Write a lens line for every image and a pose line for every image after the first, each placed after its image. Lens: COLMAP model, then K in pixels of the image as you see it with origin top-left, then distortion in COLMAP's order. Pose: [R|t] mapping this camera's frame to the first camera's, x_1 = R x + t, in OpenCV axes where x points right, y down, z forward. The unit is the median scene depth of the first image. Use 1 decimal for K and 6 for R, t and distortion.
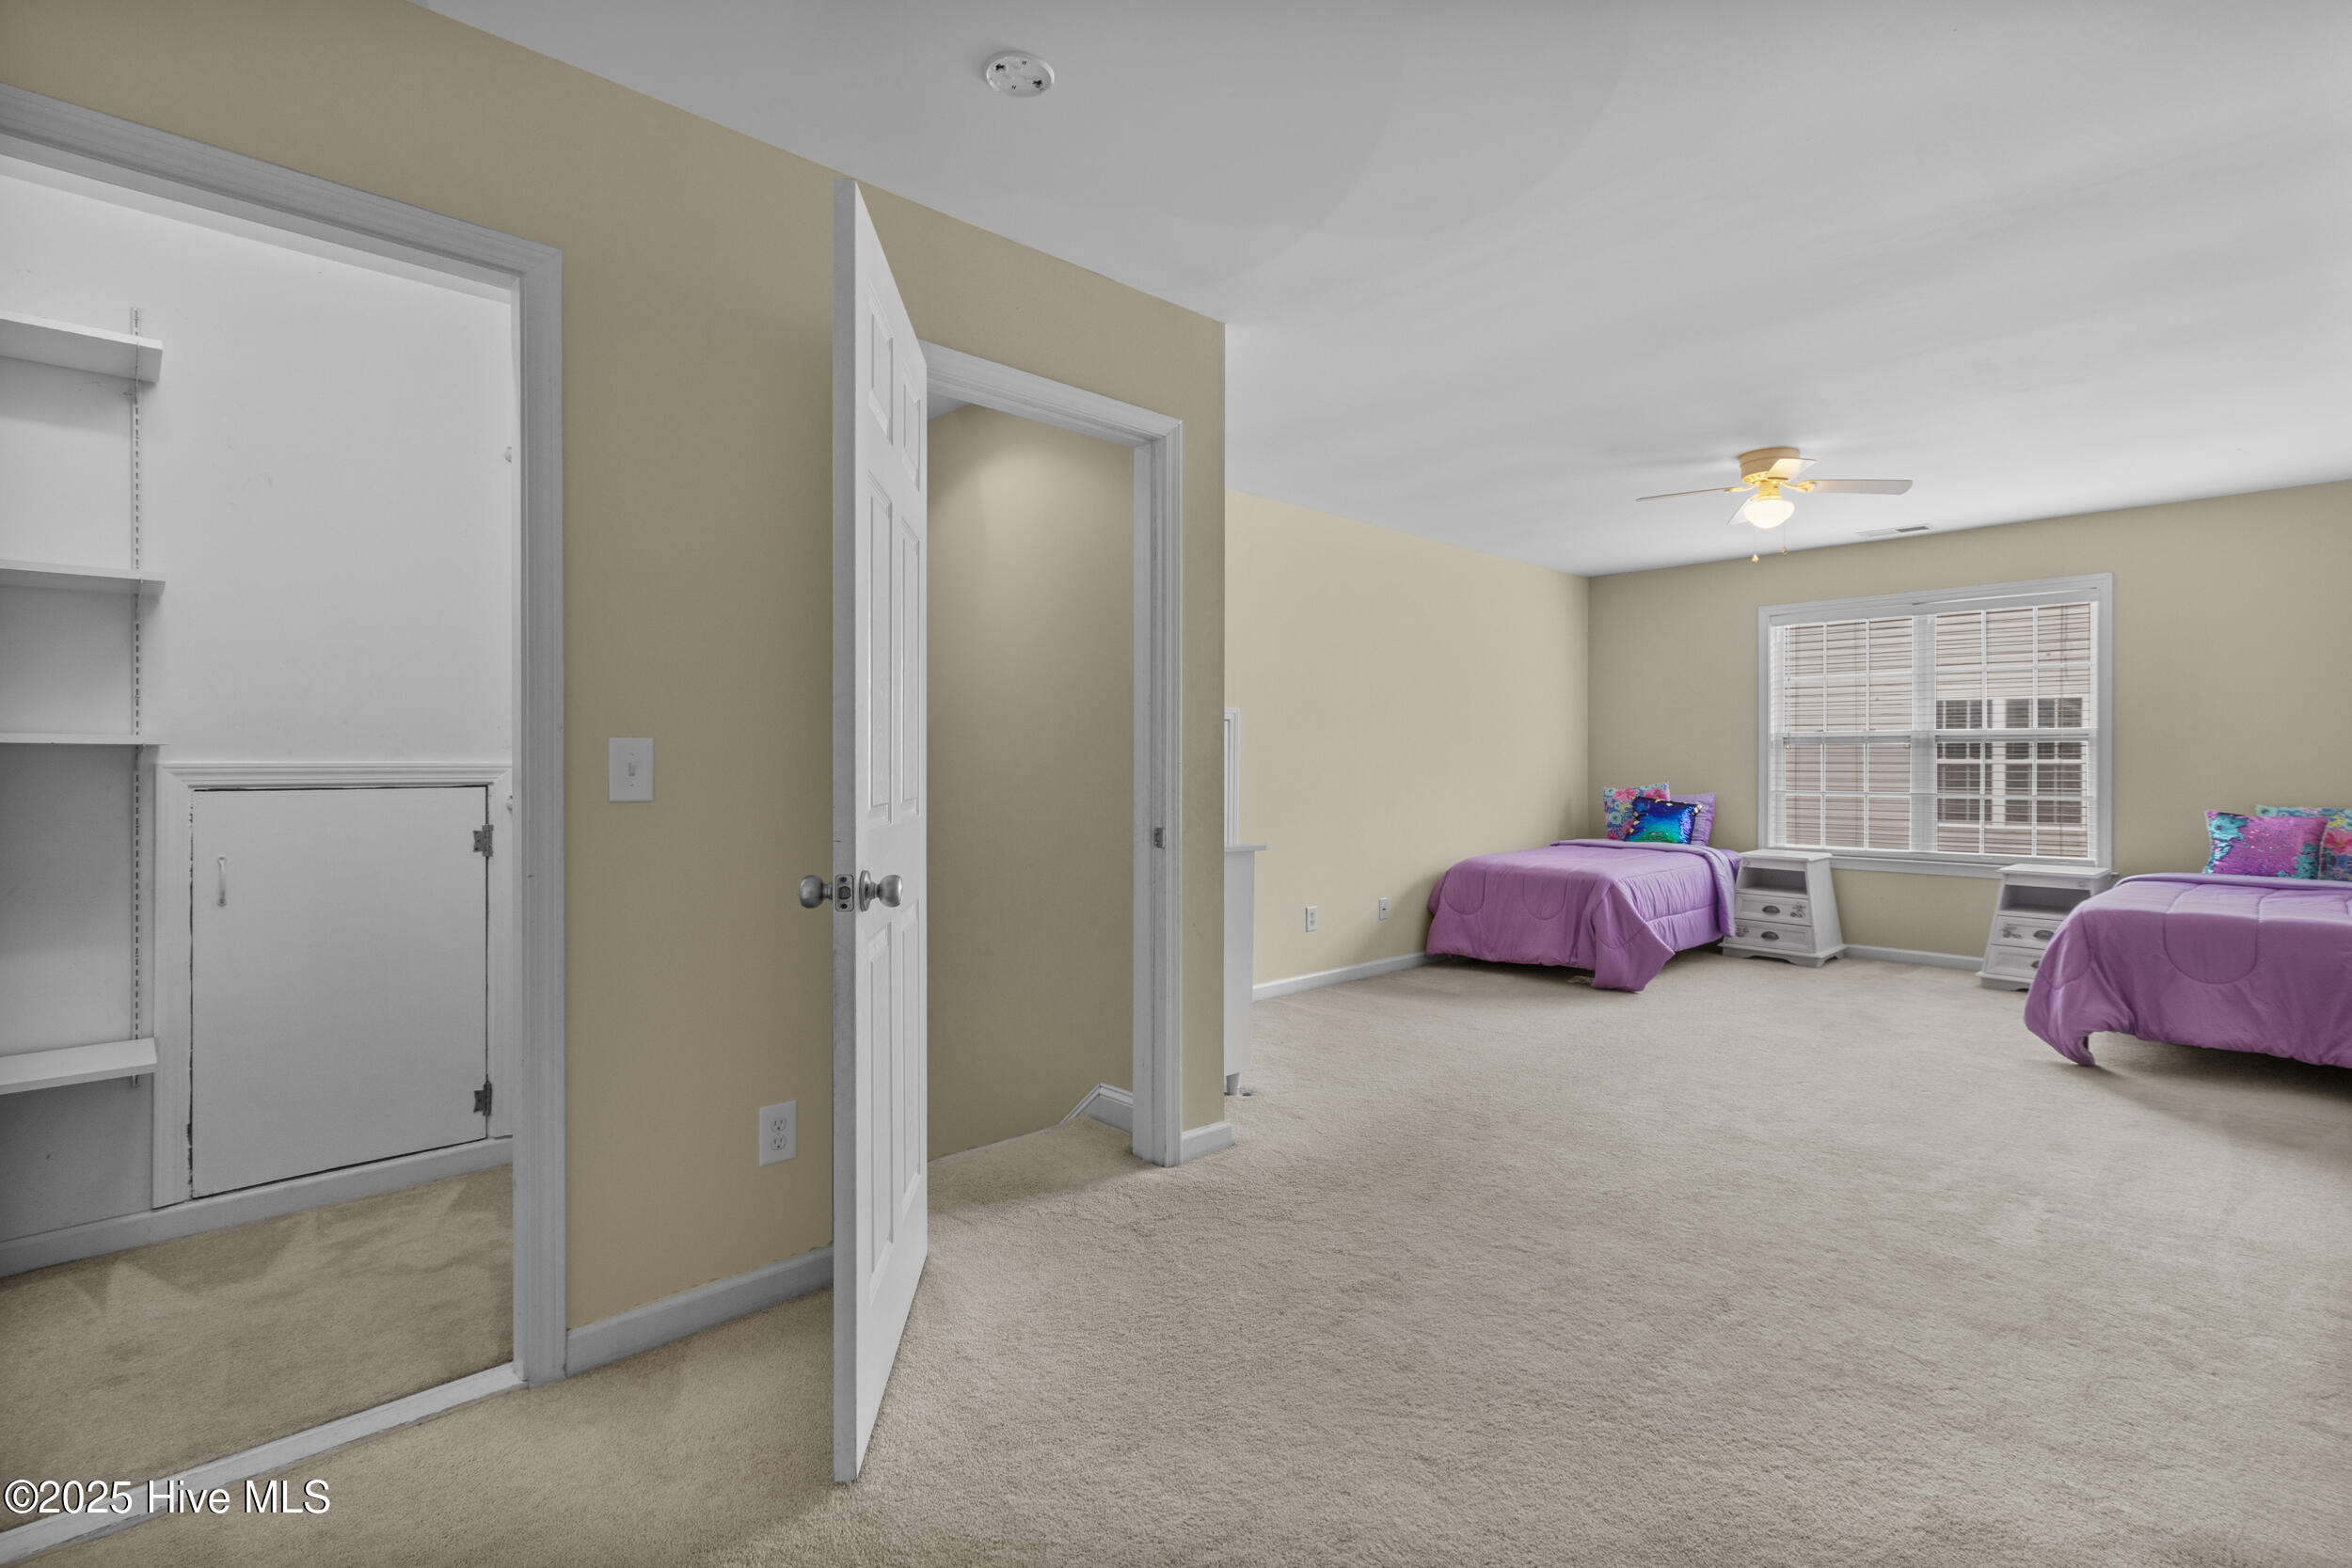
lens RADIAL K [[1102.8, 0, 1181.2], [0, 1102.8, 774.1], [0, 0, 1]] dist [0.002927, -0.000308]
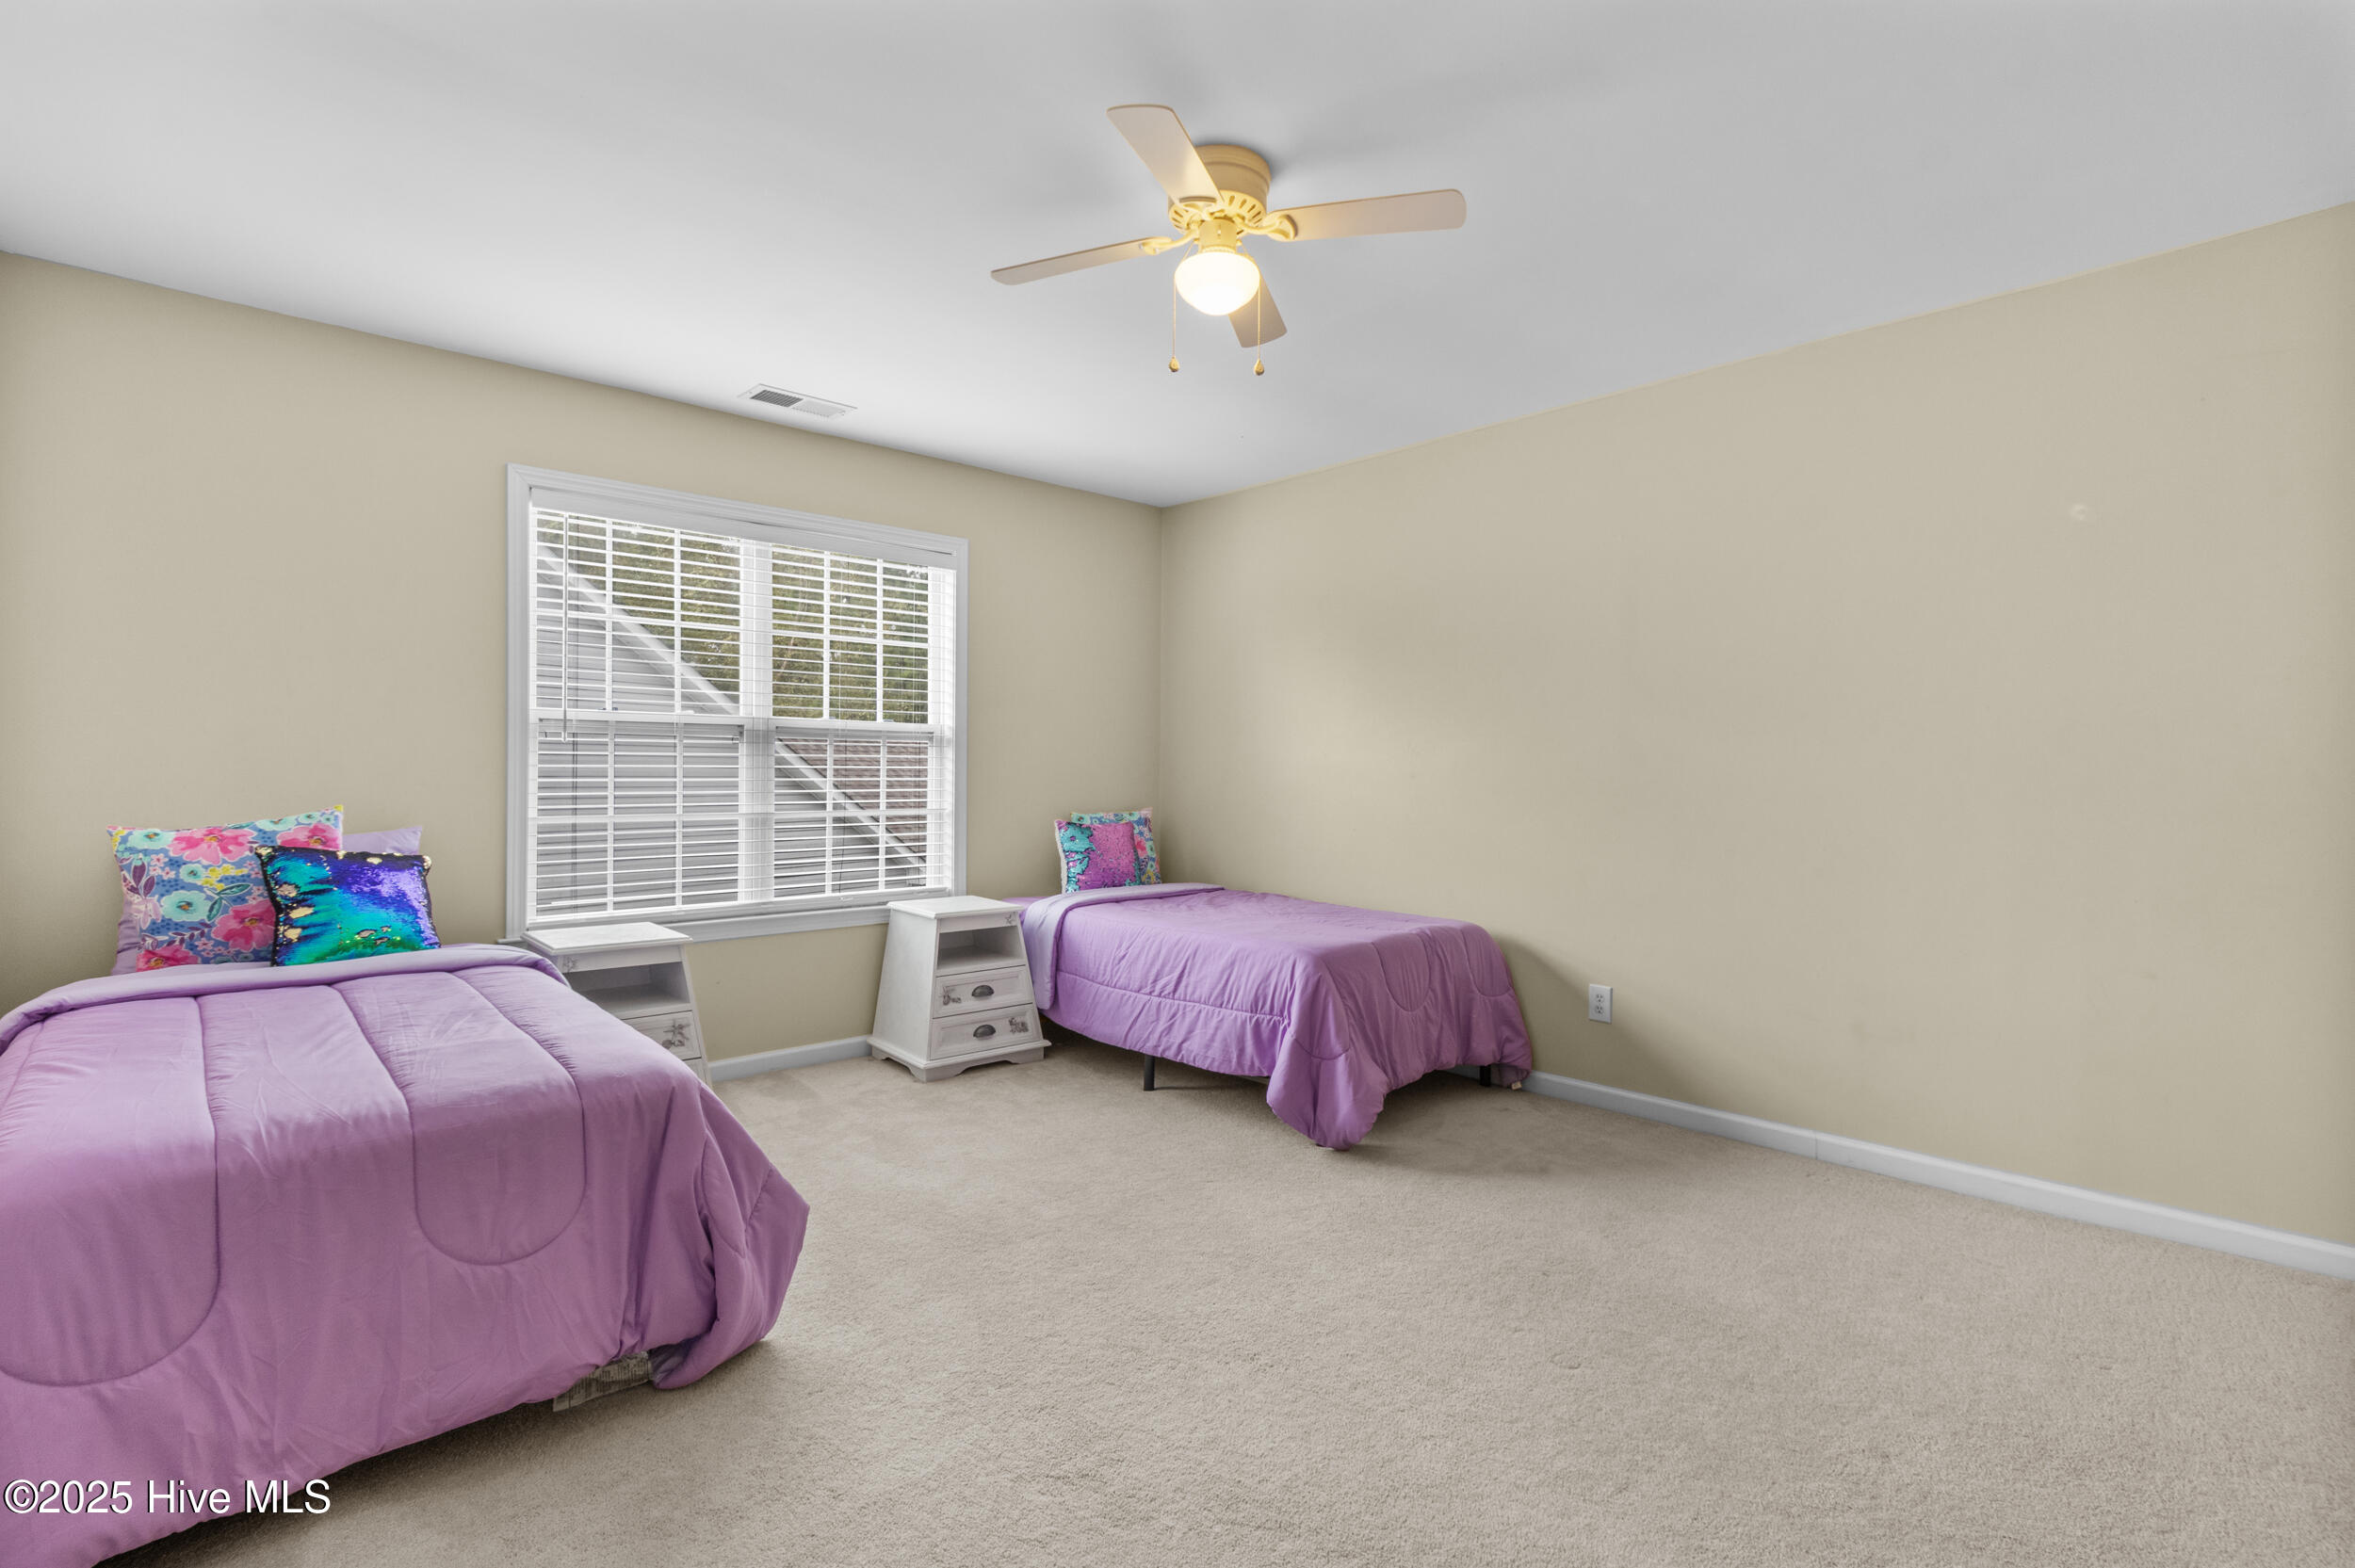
lens RADIAL K [[1104.2, 0, 1183.4], [0, 1104.2, 772.0], [0, 0, 1]] dist [0.002927, -0.000308]
pose [[0.004932, -0.000169, 0.999988, 0.008750], [0.005593, 0.999984, 0.000141, -0.006070], [-0.999972, 0.005592, 0.004933, 0.743173]]
